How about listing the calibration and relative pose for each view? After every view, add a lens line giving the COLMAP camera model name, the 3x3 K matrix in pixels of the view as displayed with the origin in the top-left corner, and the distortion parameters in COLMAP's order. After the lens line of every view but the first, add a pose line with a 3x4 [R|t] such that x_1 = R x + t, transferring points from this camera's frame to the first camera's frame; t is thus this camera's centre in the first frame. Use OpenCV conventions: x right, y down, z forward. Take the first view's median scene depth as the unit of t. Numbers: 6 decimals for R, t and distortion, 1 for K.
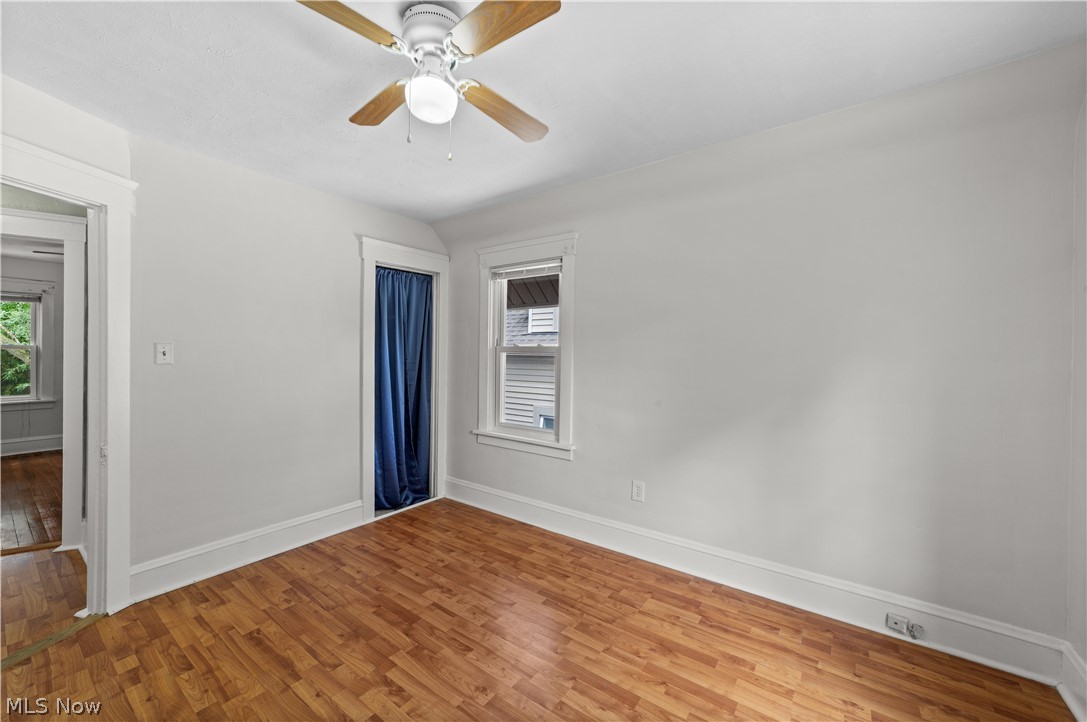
lens RADIAL K [[423.5, 0, 534.4], [0, 423.5, 355.2], [0, 0, 1]] dist [-0.016650, 0.006531]
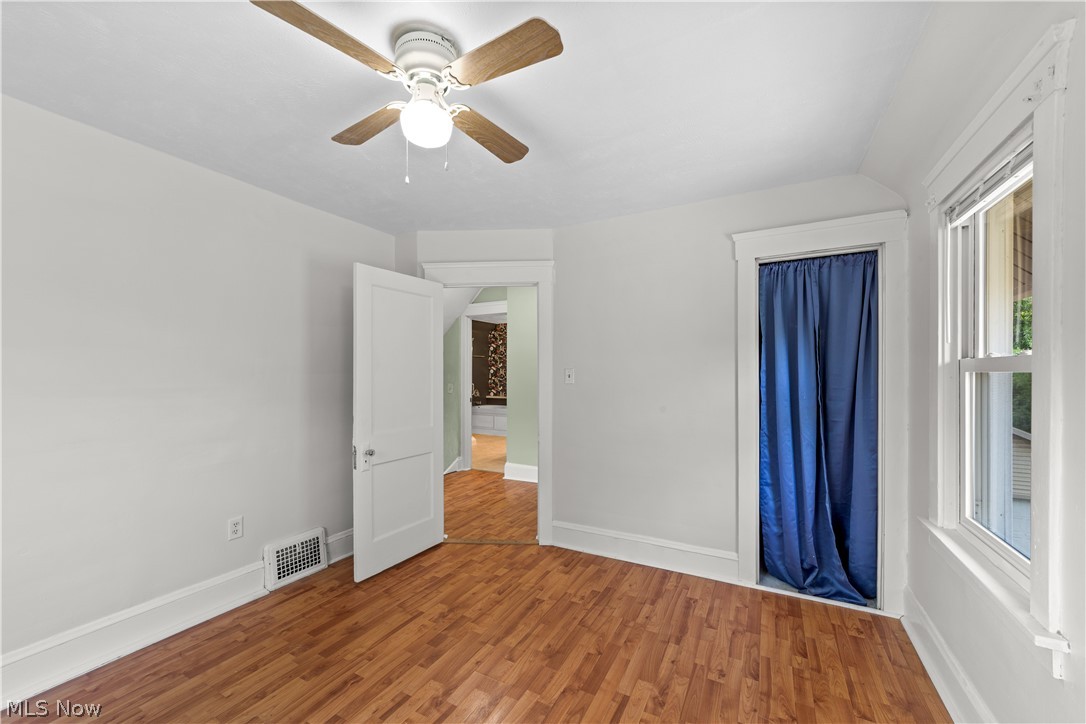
lens RADIAL K [[423.1, 0, 537.3], [0, 423.1, 372.5], [0, 0, 1]] dist [-0.016650, 0.006531]
pose [[0.148012, -0.008999, -0.988945, 0.483368], [-0.001188, 0.999956, -0.009278, -0.002972], [0.988985, 0.002548, 0.147995, 0.682587]]
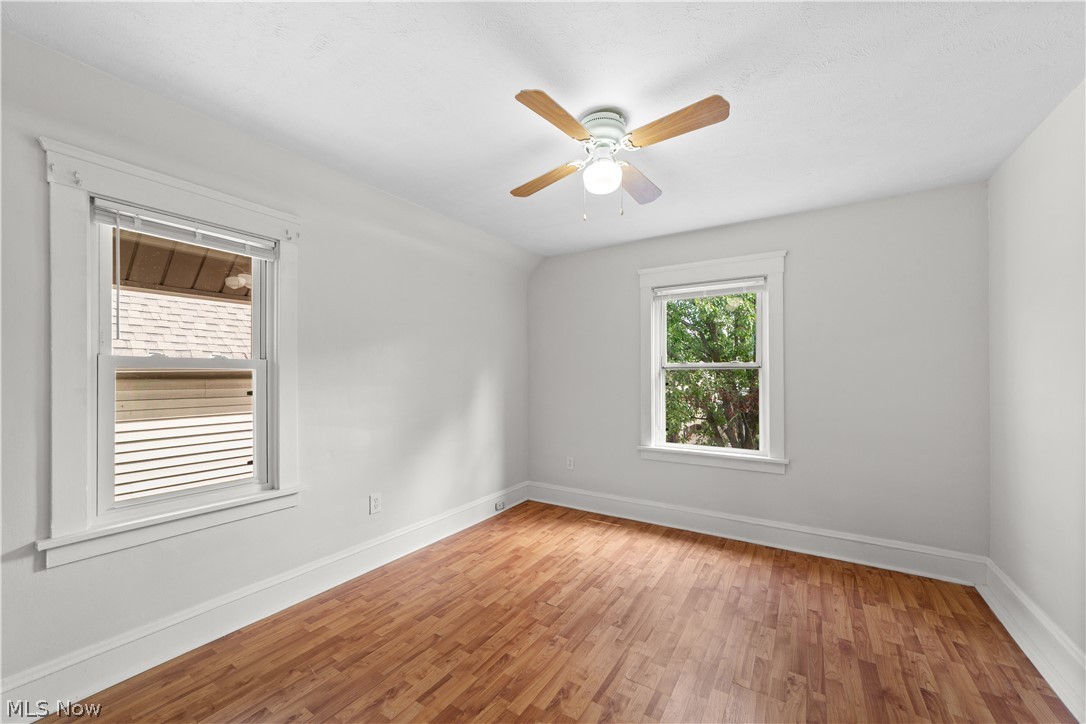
lens RADIAL K [[423.1, 0, 539.2], [0, 423.1, 373.9], [0, 0, 1]] dist [-0.016650, 0.006531]
pose [[-0.073723, -0.008346, 0.997244, -0.951077], [0.002650, 0.999960, 0.008565, -0.003628], [-0.997275, 0.003274, -0.073698, 0.794369]]
